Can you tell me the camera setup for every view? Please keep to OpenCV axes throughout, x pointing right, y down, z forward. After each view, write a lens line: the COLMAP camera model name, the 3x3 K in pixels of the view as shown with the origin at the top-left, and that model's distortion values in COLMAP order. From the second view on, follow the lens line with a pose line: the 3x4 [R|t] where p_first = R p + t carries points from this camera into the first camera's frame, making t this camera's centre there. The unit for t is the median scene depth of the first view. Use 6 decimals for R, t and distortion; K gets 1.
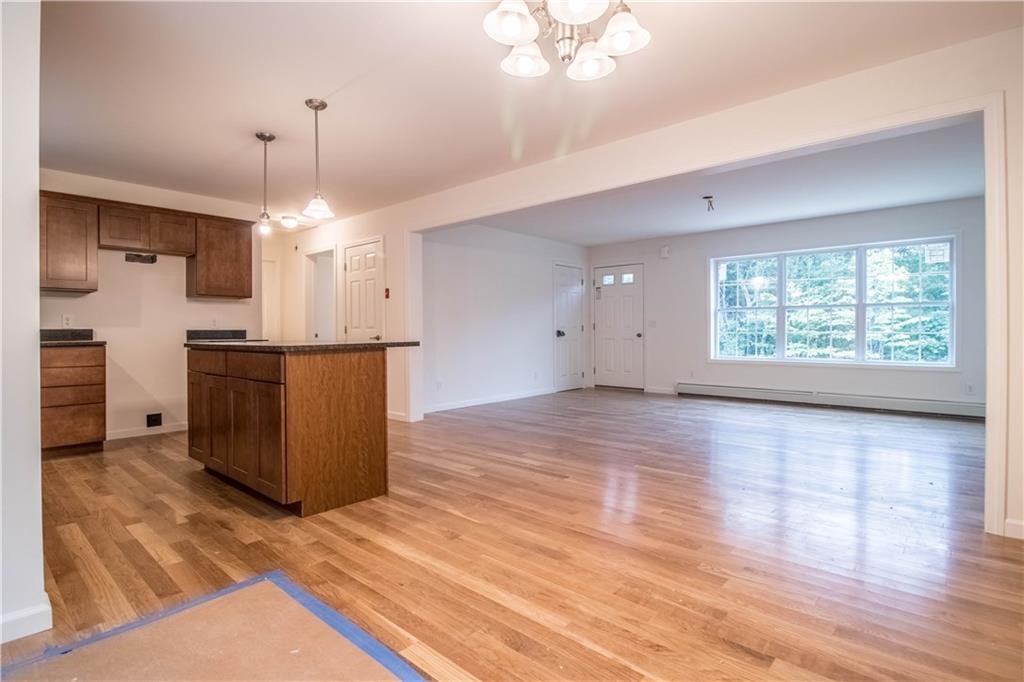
lens RADIAL K [[508.6, 0, 496.9], [0, 508.6, 333.6], [0, 0, 1]] dist [-0.012754, -0.001005]
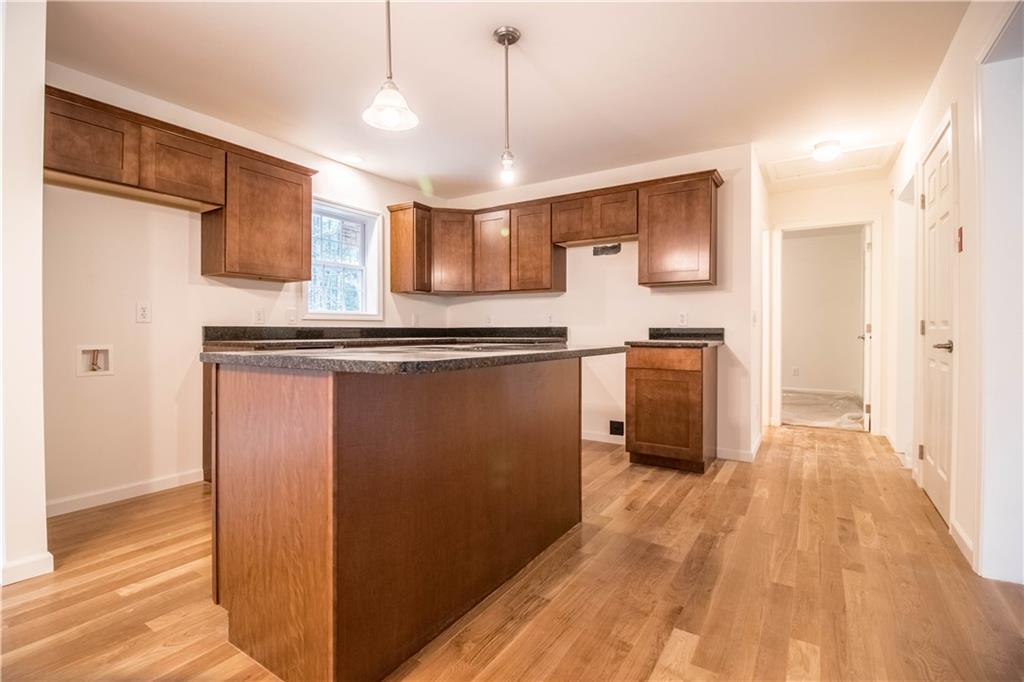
lens RADIAL K [[474.1, 0, 504.4], [0, 474.1, 335.1], [0, 0, 1]] dist [0.005688, -0.016357]
pose [[0.168414, 0.017366, -0.985563, 0.208177], [-0.010692, 0.999818, 0.015790, -0.009899], [0.985658, 0.007879, 0.168569, 1.185123]]
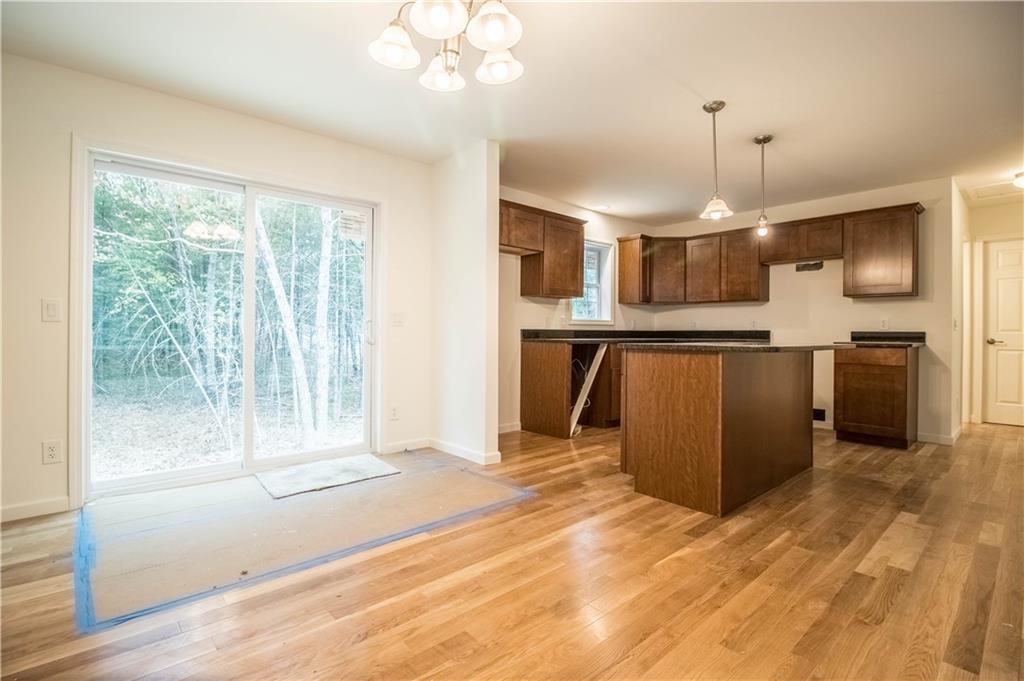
lens RADIAL K [[474.1, 0, 504.4], [0, 474.1, 334.6], [0, 0, 1]] dist [0.005688, -0.016357]
pose [[-0.103360, 0.012386, -0.994567, 0.707619], [-0.013877, 0.999807, 0.013893, -0.009233], [0.994547, 0.015237, -0.103168, 0.783444]]
